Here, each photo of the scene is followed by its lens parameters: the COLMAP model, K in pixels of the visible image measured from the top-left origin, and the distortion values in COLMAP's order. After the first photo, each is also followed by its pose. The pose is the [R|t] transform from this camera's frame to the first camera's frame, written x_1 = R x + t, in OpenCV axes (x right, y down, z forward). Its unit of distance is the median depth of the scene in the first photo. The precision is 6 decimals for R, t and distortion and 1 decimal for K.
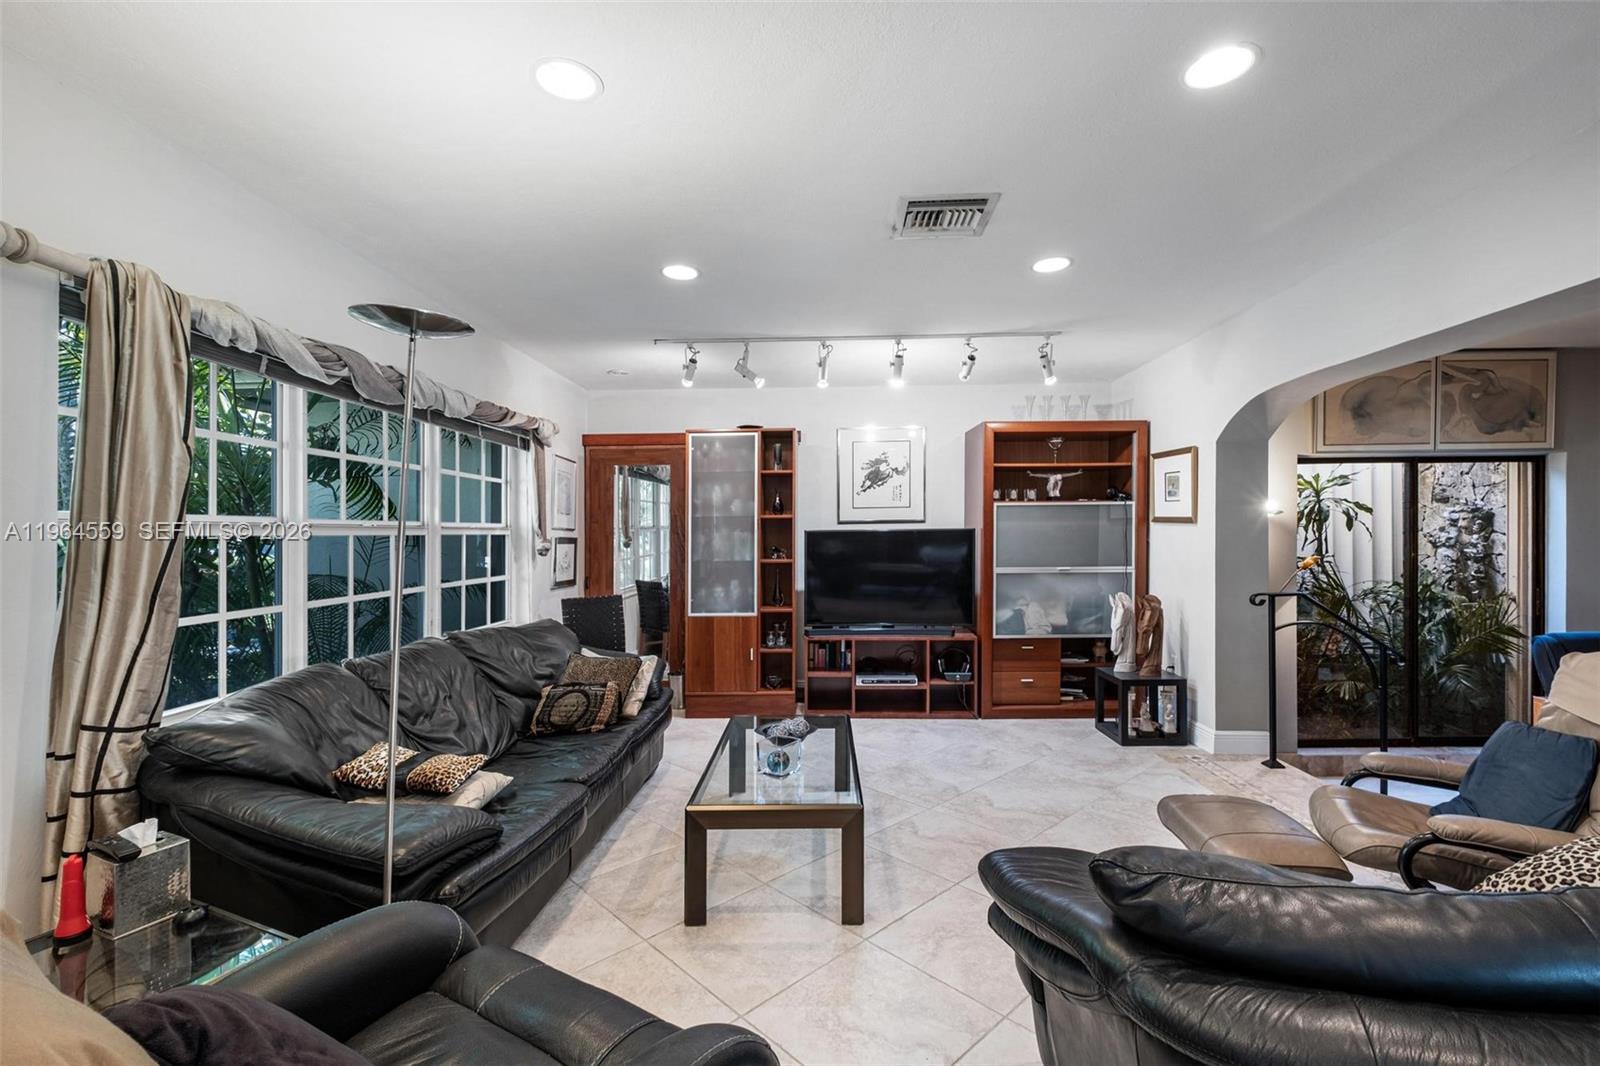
lens RADIAL K [[701.3, 0, 809.9], [0, 701.3, 542.6], [0, 0, 1]] dist [0.000242, -0.000091]
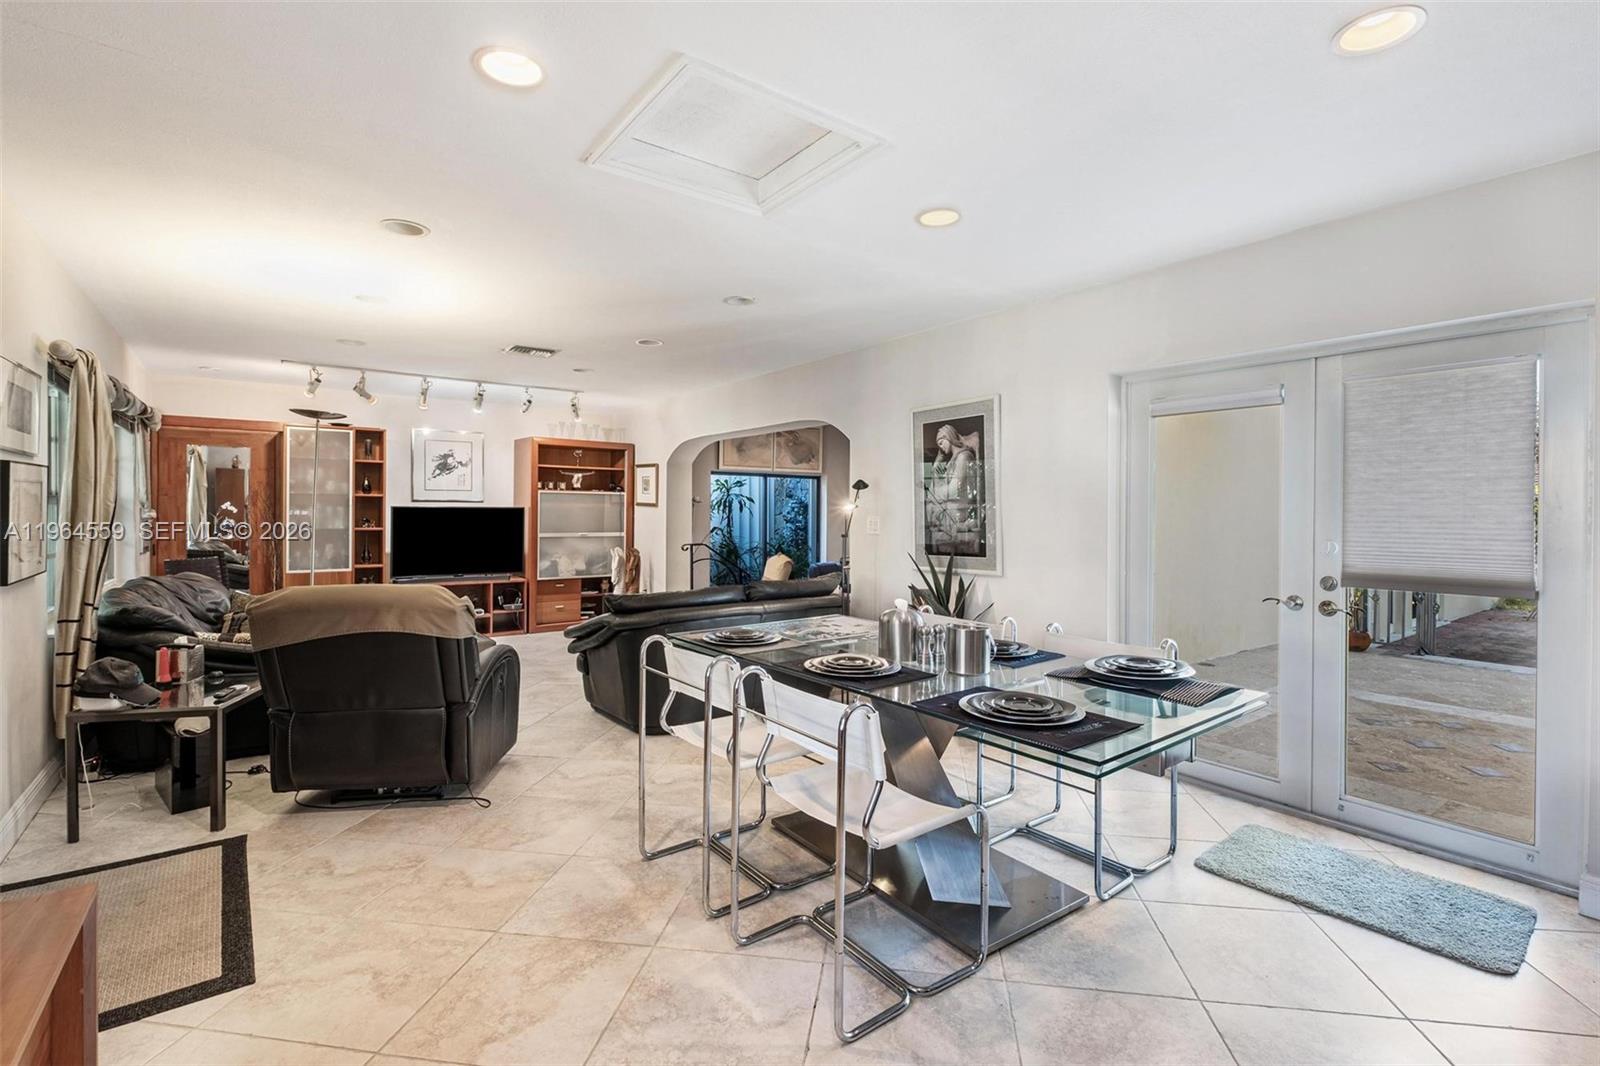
lens RADIAL K [[701.3, 0, 809.7], [0, 701.3, 529.4], [0, 0, 1]] dist [0.000242, -0.000091]
pose [[0.779507, -0.000202, 0.626394, -0.224957], [-0.005909, 0.999953, 0.007676, 0.011562], [-0.626366, -0.009685, 0.779469, -0.538337]]
